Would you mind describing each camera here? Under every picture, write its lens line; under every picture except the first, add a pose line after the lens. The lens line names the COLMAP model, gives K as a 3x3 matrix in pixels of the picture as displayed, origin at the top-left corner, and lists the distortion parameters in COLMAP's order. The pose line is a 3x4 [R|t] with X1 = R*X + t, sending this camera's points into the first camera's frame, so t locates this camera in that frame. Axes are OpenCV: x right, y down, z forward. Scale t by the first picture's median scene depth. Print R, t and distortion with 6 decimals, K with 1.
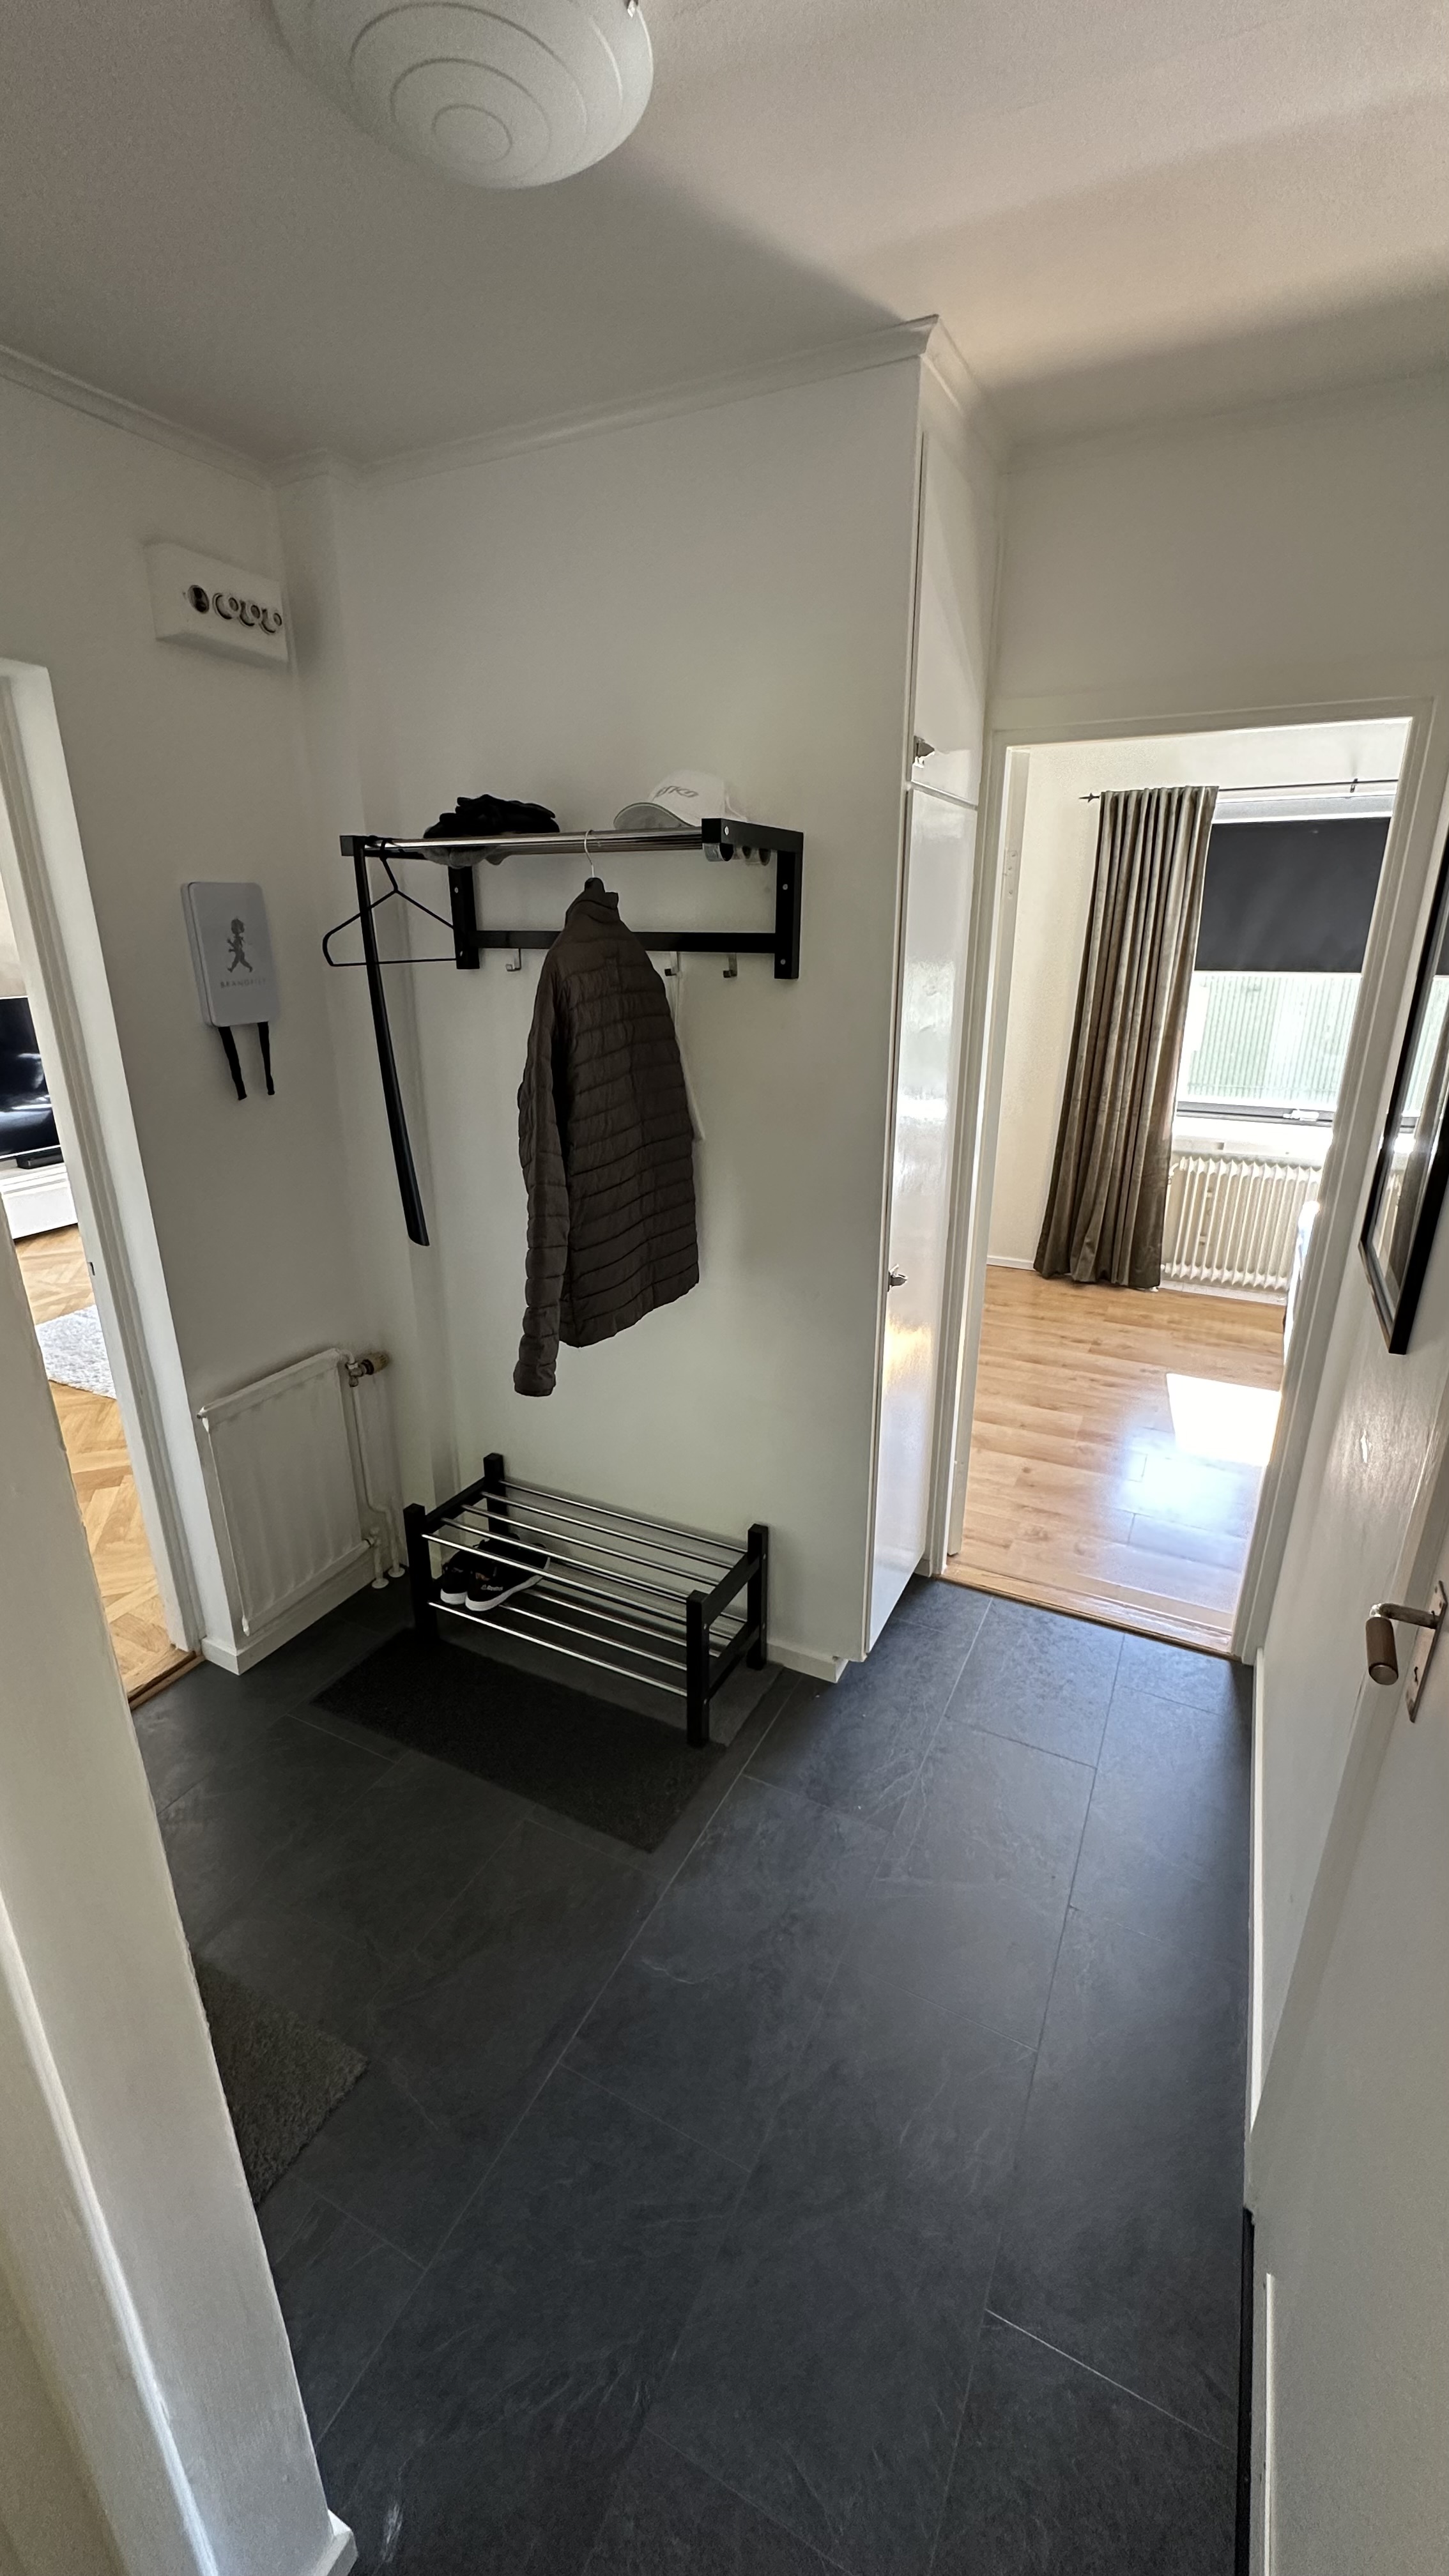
lens RADIAL K [[1031.0, 0, 731.2], [0, 1031.0, 1291.0], [0, 0, 1]] dist [-0.003439, 0.000875]
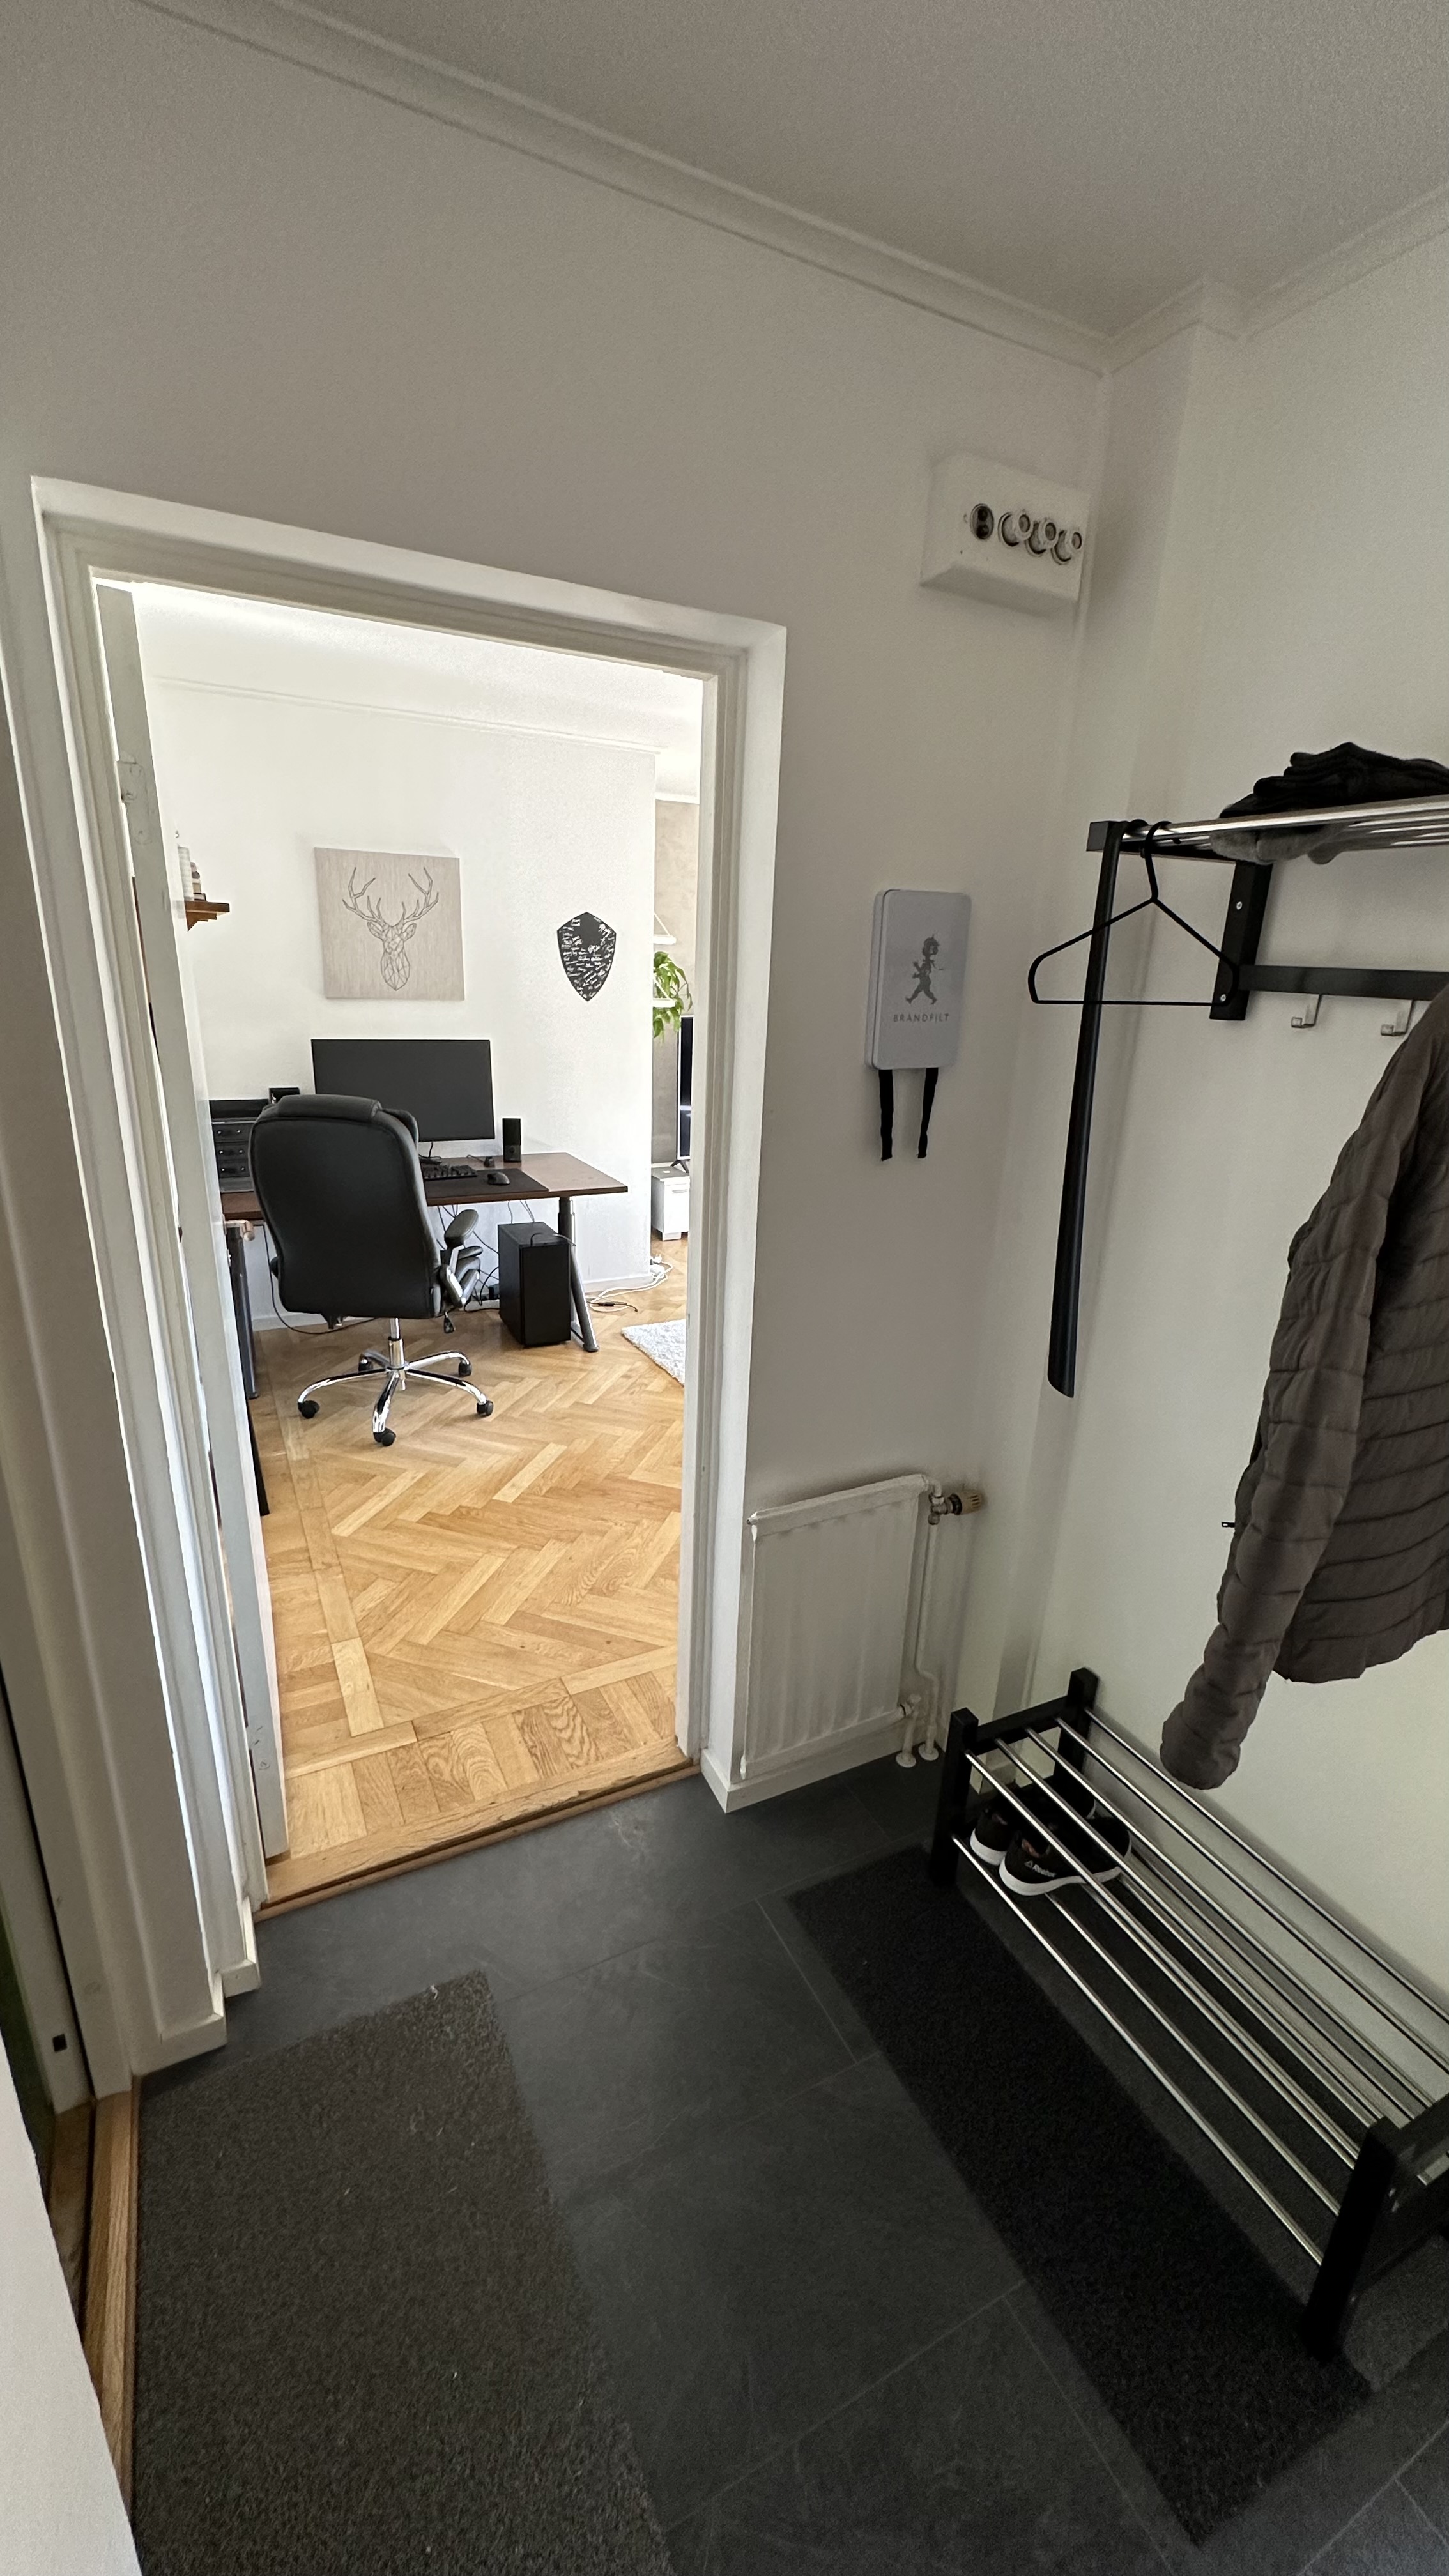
lens RADIAL K [[1031.0, 0, 722.5], [0, 1031.0, 1290.7], [0, 0, 1]] dist [-0.003439, 0.000875]
pose [[0.800734, 0.213712, -0.559600, -0.105208], [-0.233664, 0.971624, 0.036714, -0.086585], [0.551567, 0.101360, 0.827949, 0.274370]]
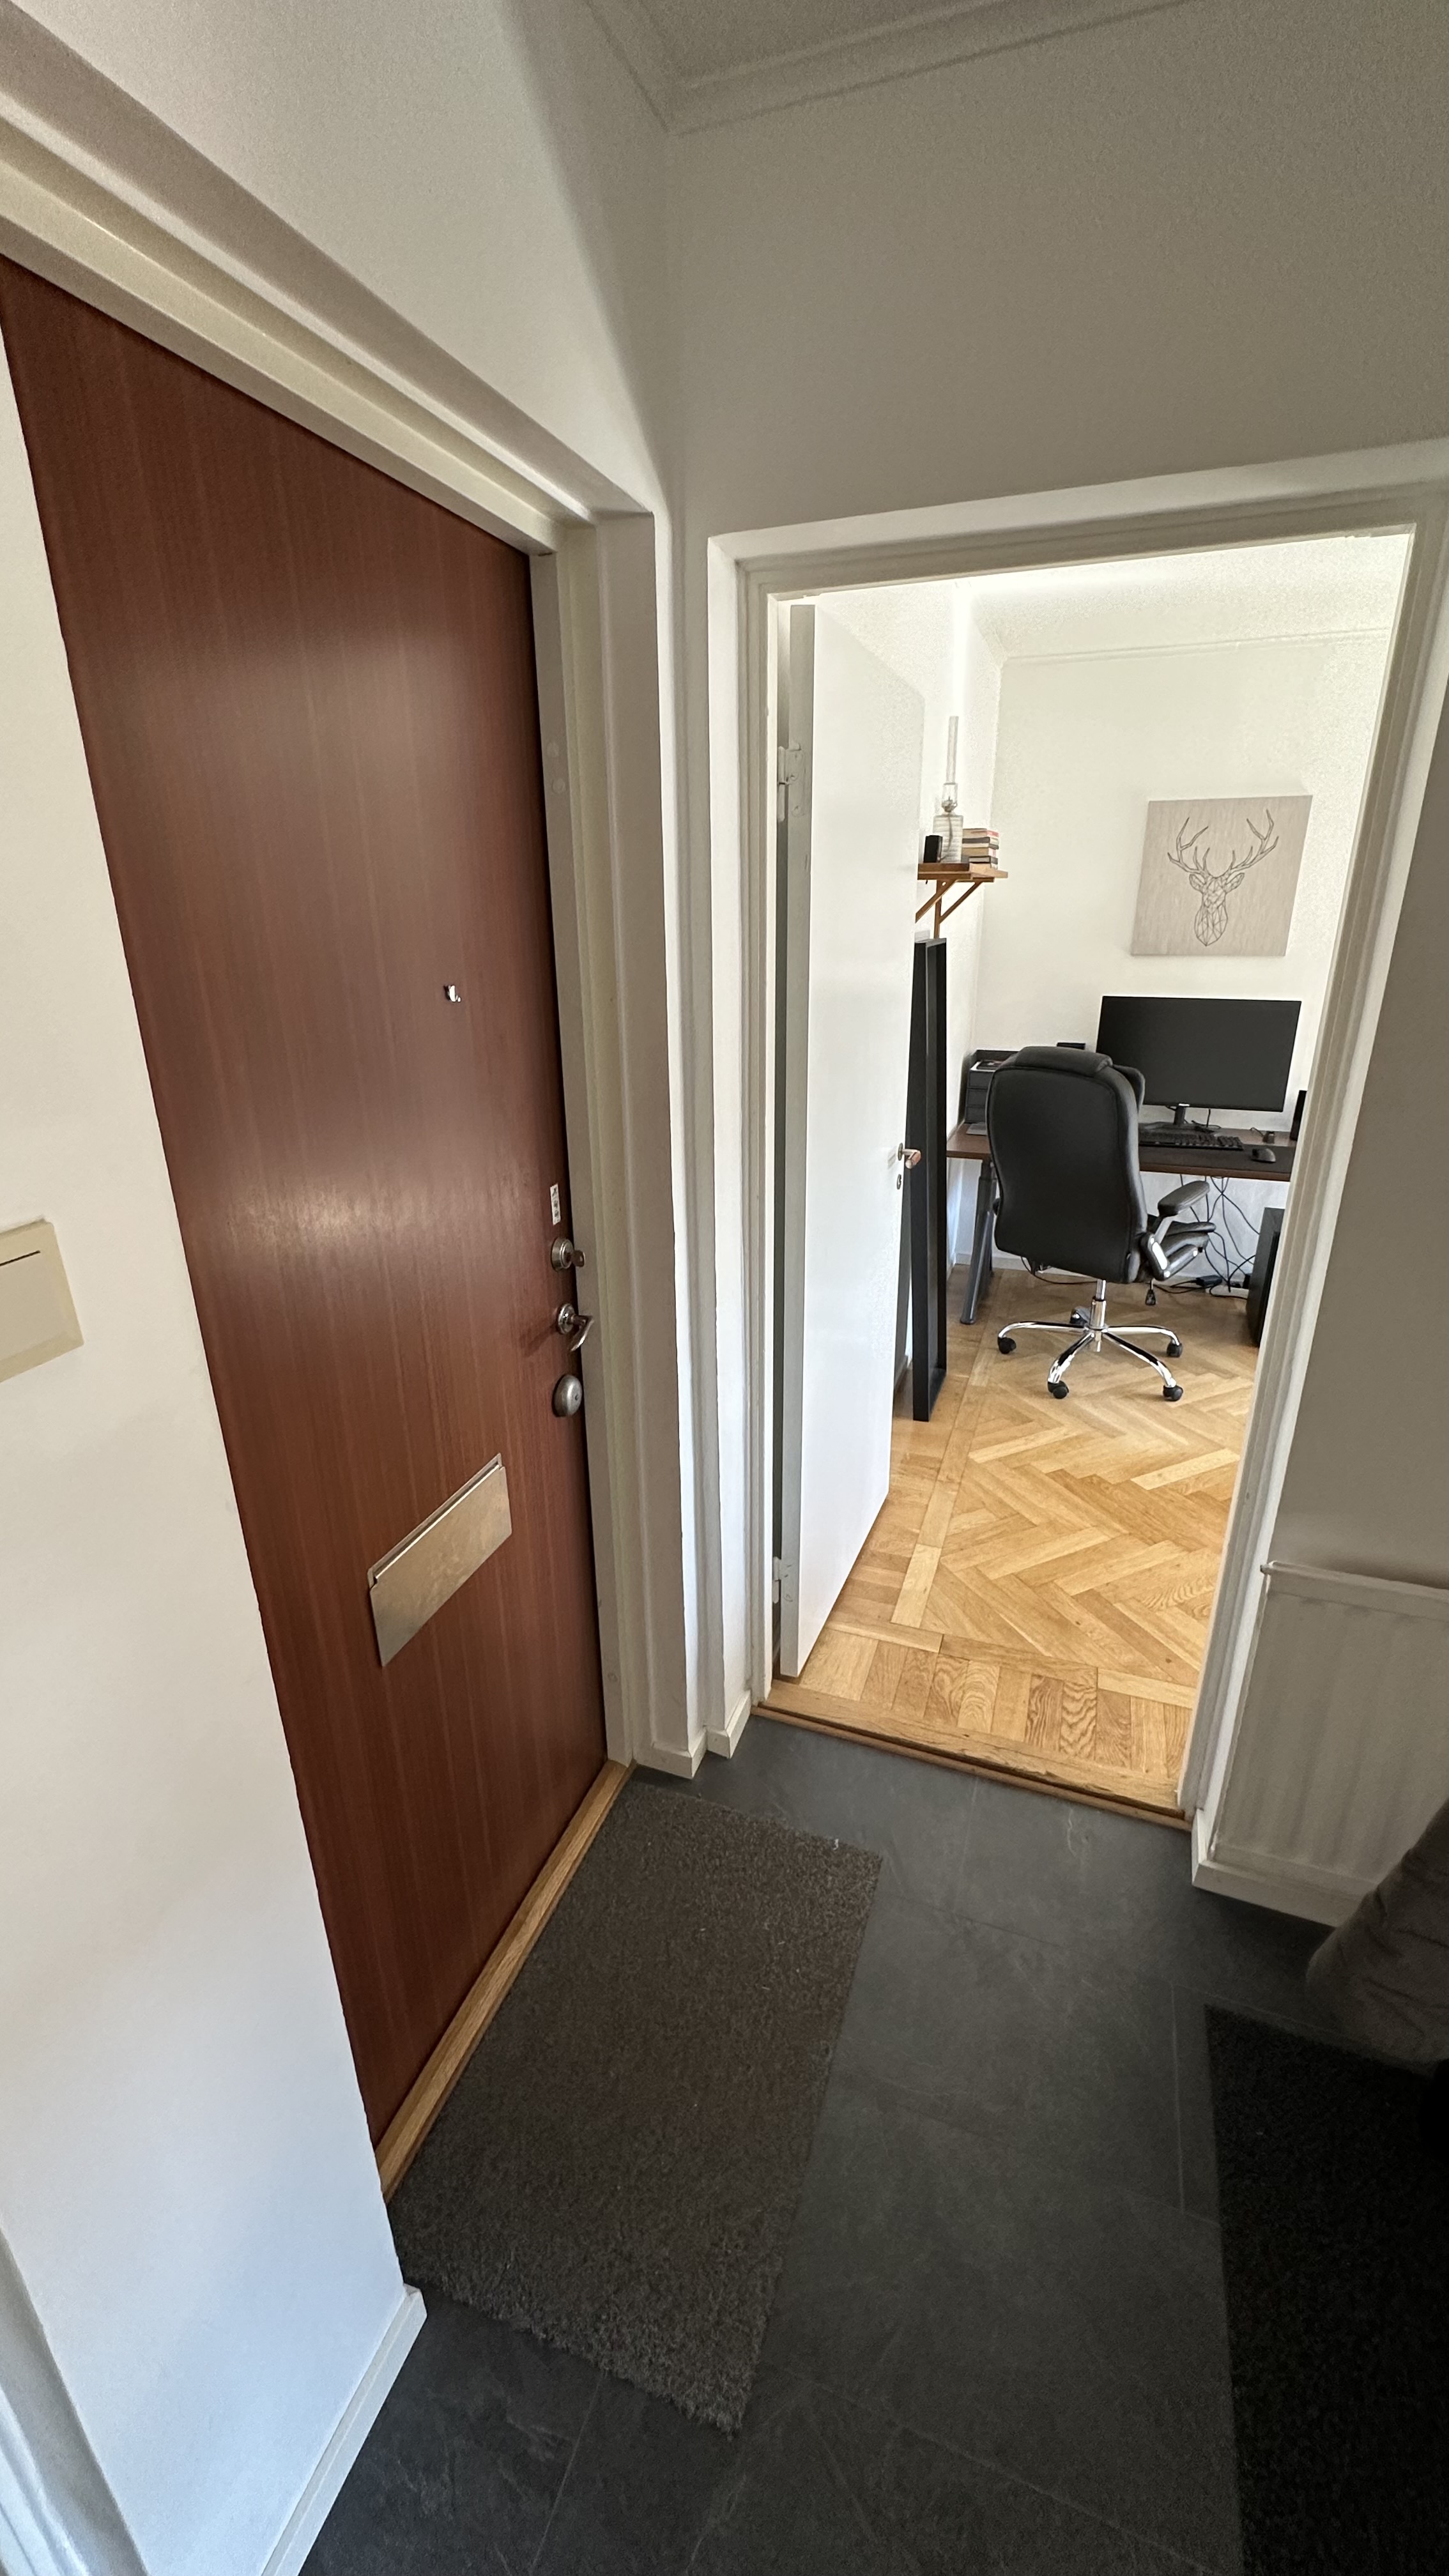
lens RADIAL K [[1031.0, 0, 719.5], [0, 1031.0, 1289.5], [0, 0, 1]] dist [-0.003439, 0.000875]
pose [[0.106003, 0.347105, -0.931816, 0.032569], [-0.321515, 0.898723, 0.298203, -0.139563], [0.940952, 0.267983, 0.206867, 0.452249]]
